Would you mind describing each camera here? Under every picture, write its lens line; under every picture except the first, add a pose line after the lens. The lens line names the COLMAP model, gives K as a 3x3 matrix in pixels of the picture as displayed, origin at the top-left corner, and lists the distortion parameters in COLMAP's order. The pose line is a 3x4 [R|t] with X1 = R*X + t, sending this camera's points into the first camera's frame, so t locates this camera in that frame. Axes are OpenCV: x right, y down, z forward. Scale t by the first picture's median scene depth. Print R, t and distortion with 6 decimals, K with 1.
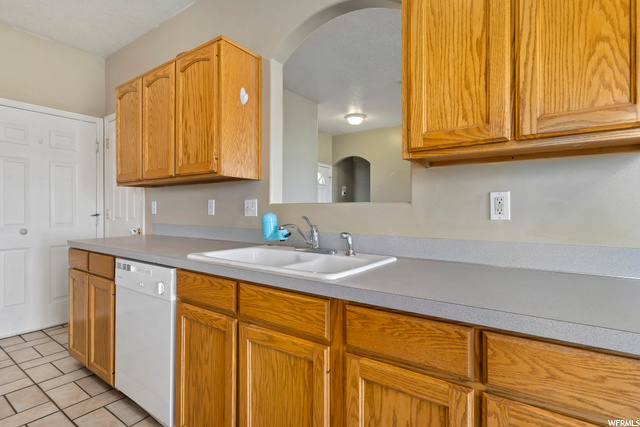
lens RADIAL K [[325.8, 0, 320.0], [0, 325.8, 213.5], [0, 0, 1]] dist [0.000461, 0.000155]
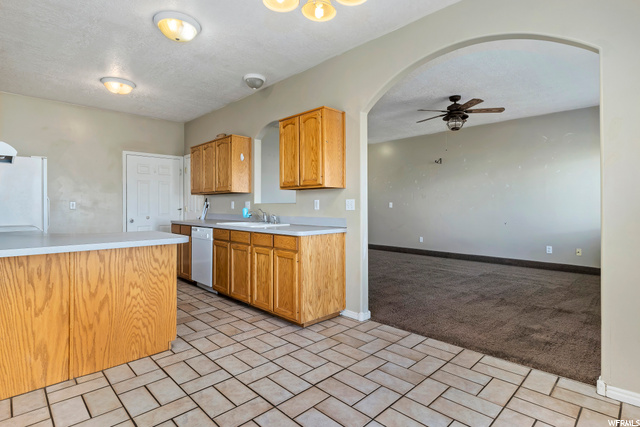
lens RADIAL K [[329.6, 0, 318.3], [0, 329.6, 206.3], [0, 0, 1]] dist [0.001175, 0.000005]
pose [[0.985163, -0.004398, -0.171567, 0.693597], [0.003390, 0.999975, -0.006163, 0.005754], [0.171590, 0.005490, 0.985153, -1.204073]]
